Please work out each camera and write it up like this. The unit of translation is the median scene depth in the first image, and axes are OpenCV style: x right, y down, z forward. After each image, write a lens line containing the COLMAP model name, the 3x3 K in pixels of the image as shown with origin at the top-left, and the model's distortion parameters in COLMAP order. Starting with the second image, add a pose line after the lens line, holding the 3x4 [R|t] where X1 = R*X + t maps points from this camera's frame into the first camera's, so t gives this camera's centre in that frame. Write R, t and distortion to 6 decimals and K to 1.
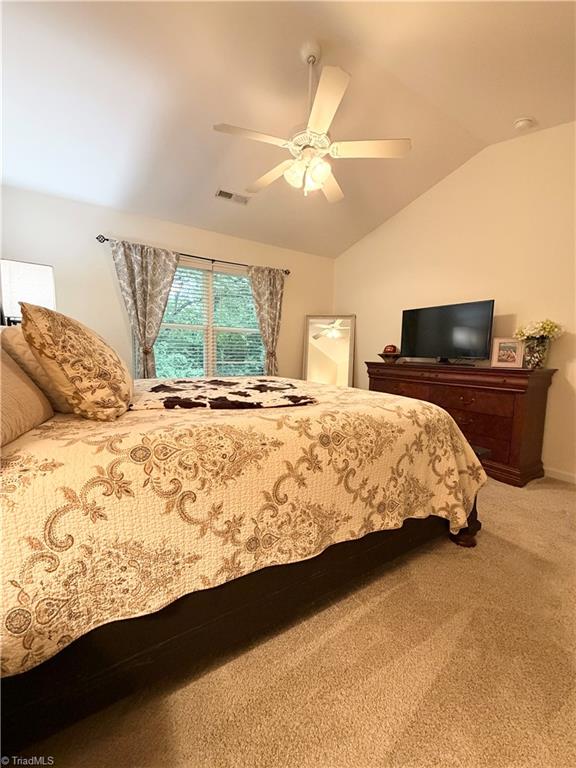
lens RADIAL K [[307.3, 0, 296.8], [0, 307.3, 375.1], [0, 0, 1]] dist [0.000969, 0.000048]
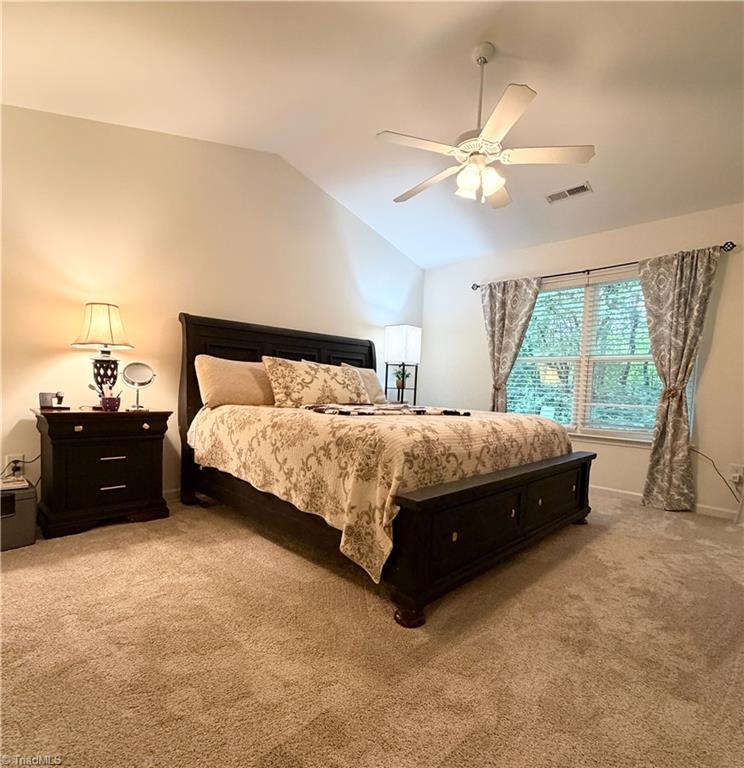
lens RADIAL K [[431.0, 0, 373.1], [0, 431.0, 401.0], [0, 0, 1]] dist [-0.000257, -0.000264]
pose [[0.221745, 0.021399, -0.974870, 0.798137], [-0.106891, 0.994268, -0.002489, 0.012327], [0.969228, 0.104757, 0.222762, 0.326054]]
